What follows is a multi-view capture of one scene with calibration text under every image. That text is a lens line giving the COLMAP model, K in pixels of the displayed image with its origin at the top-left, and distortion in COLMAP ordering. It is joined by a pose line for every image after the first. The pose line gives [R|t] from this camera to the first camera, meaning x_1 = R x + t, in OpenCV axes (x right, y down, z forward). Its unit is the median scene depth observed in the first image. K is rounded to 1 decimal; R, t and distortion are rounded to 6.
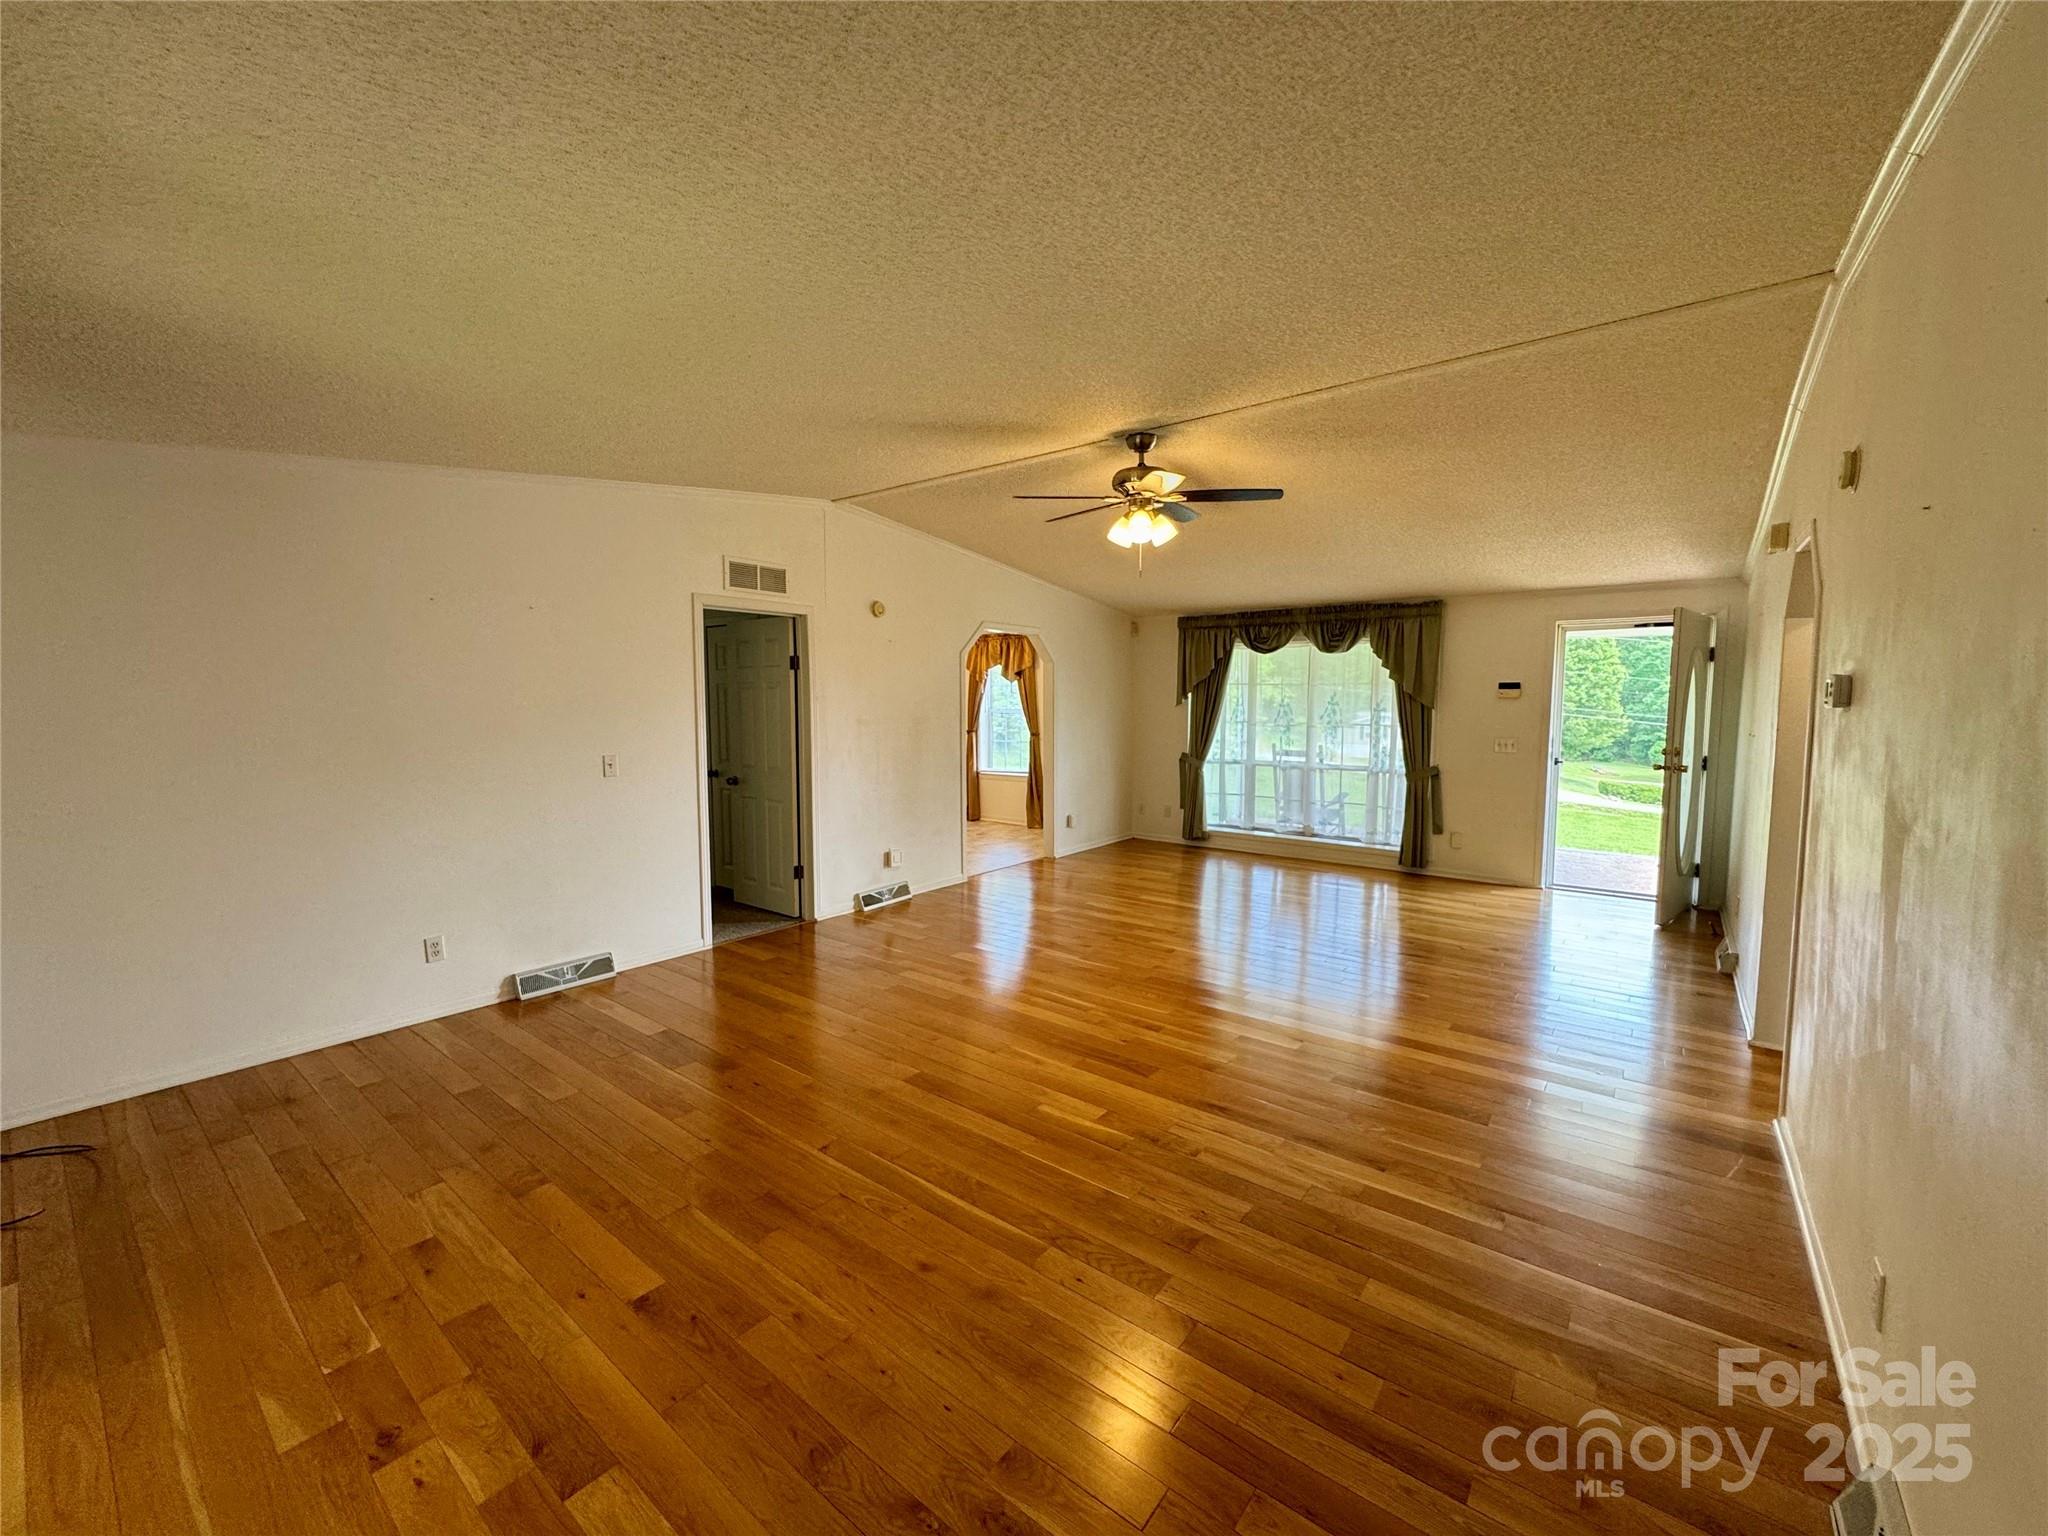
lens RADIAL K [[817.7, 0, 1021.1], [0, 817.7, 769.7], [0, 0, 1]] dist [-0.003370, -0.000739]
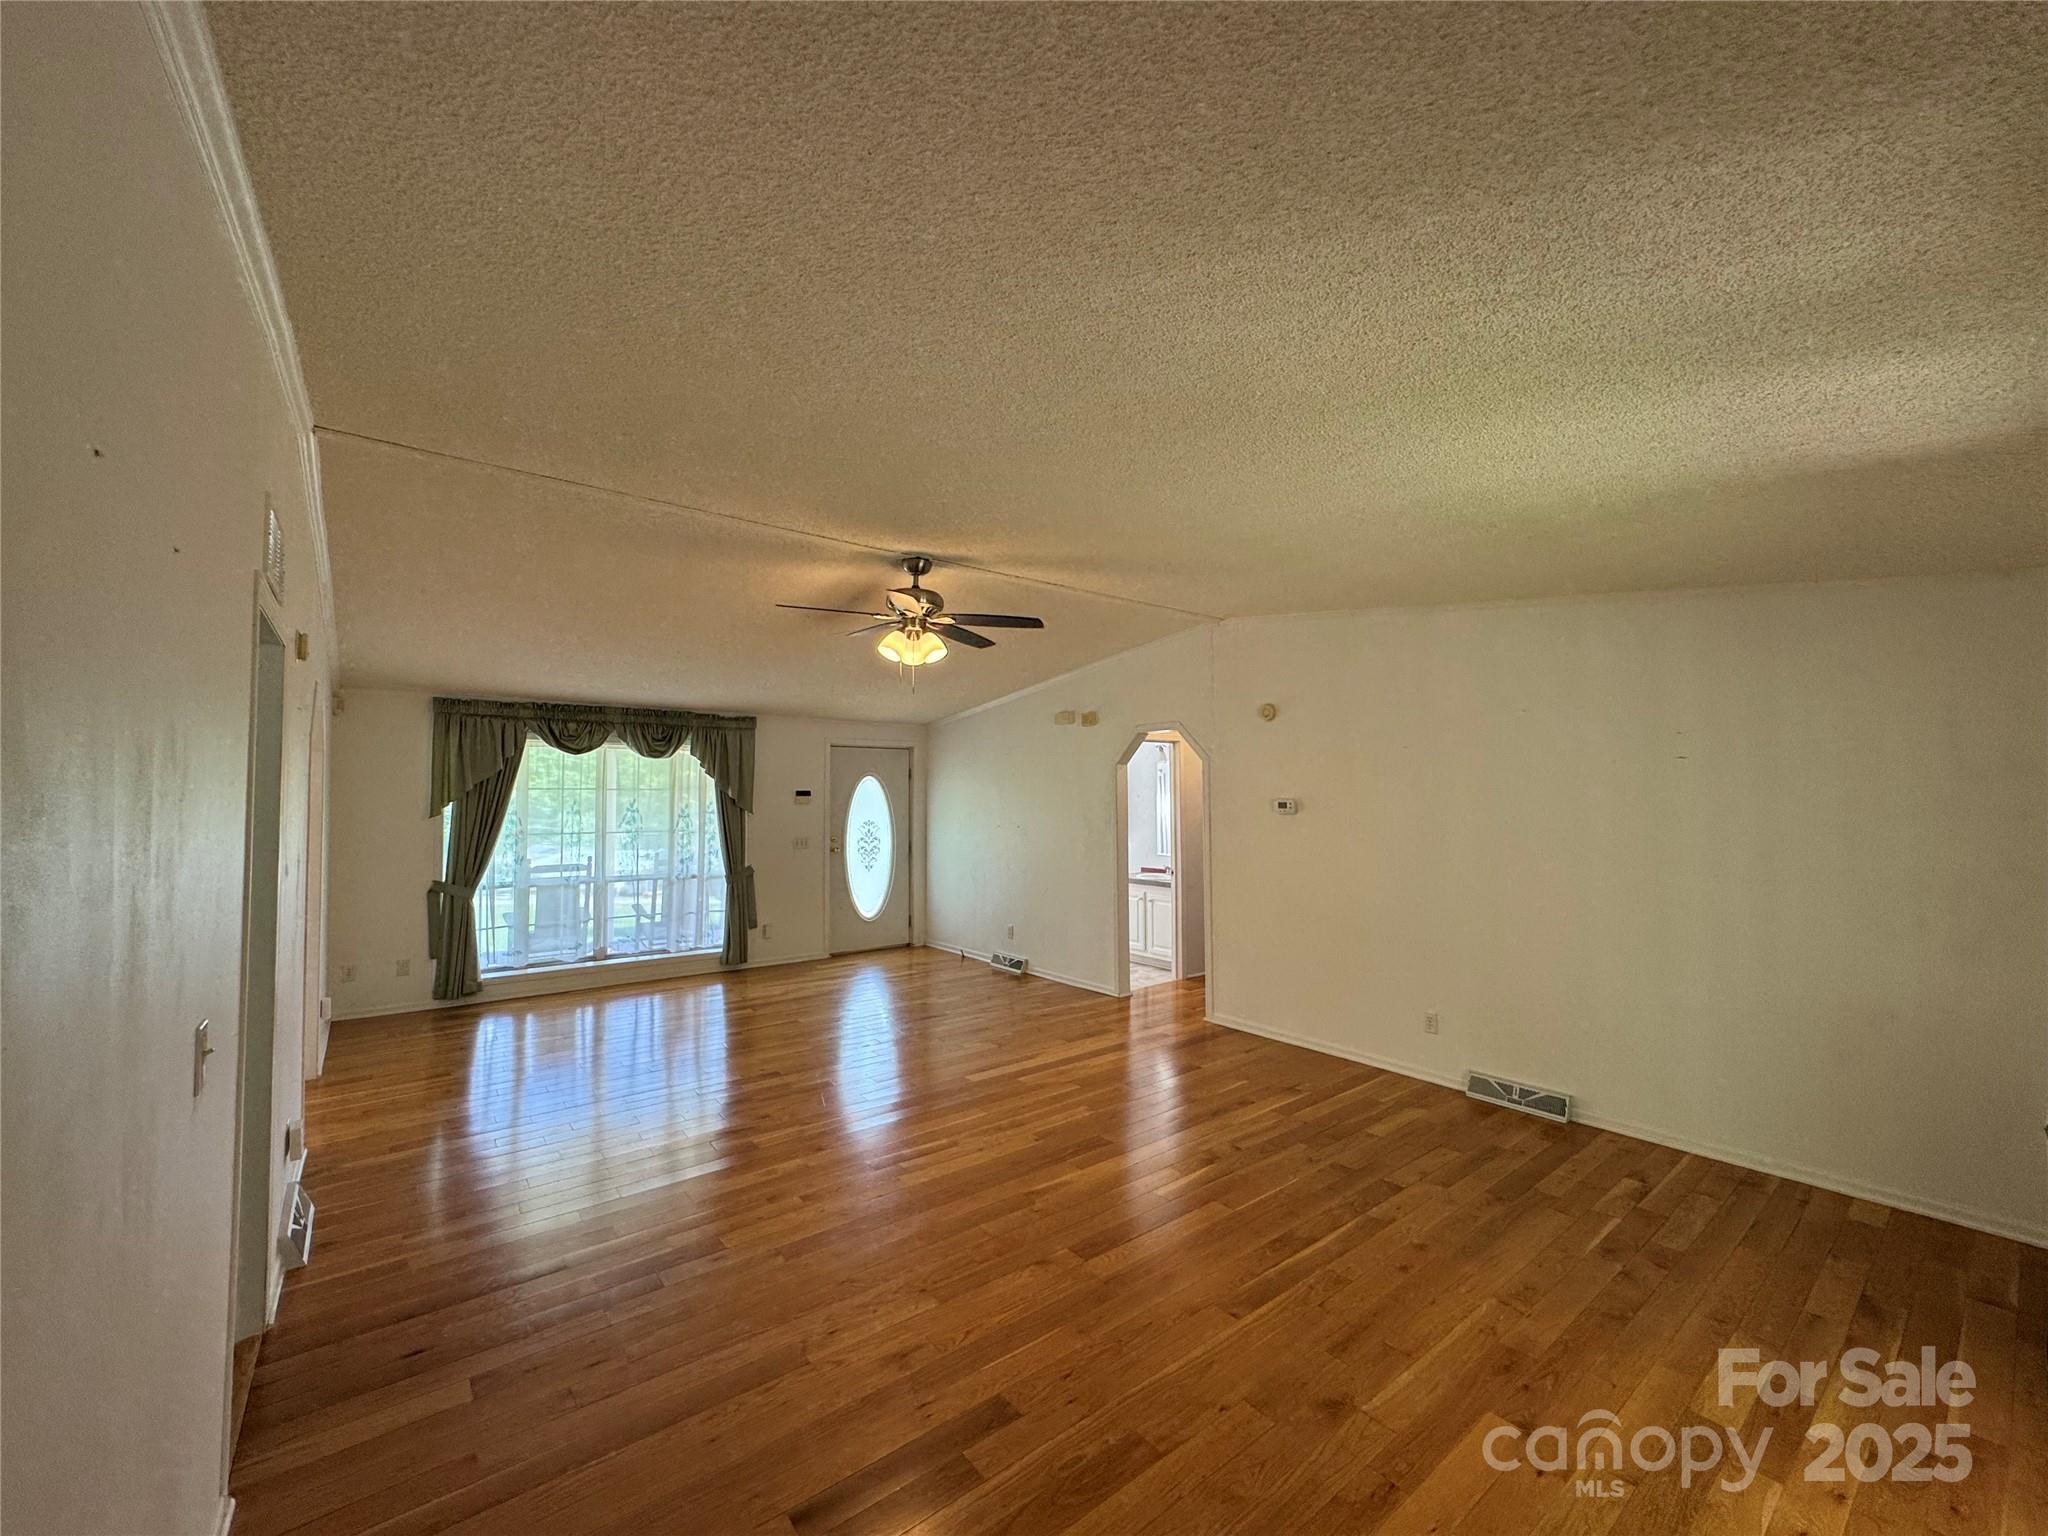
lens RADIAL K [[817.7, 0, 1028.7], [0, 817.7, 759.2], [0, 0, 1]] dist [-0.003370, -0.000739]
pose [[0.225370, 0.042955, 0.973326, -0.460116], [0.083719, 0.994479, -0.063273, -0.044272], [-0.970670, 0.095745, 0.220530, 0.368175]]
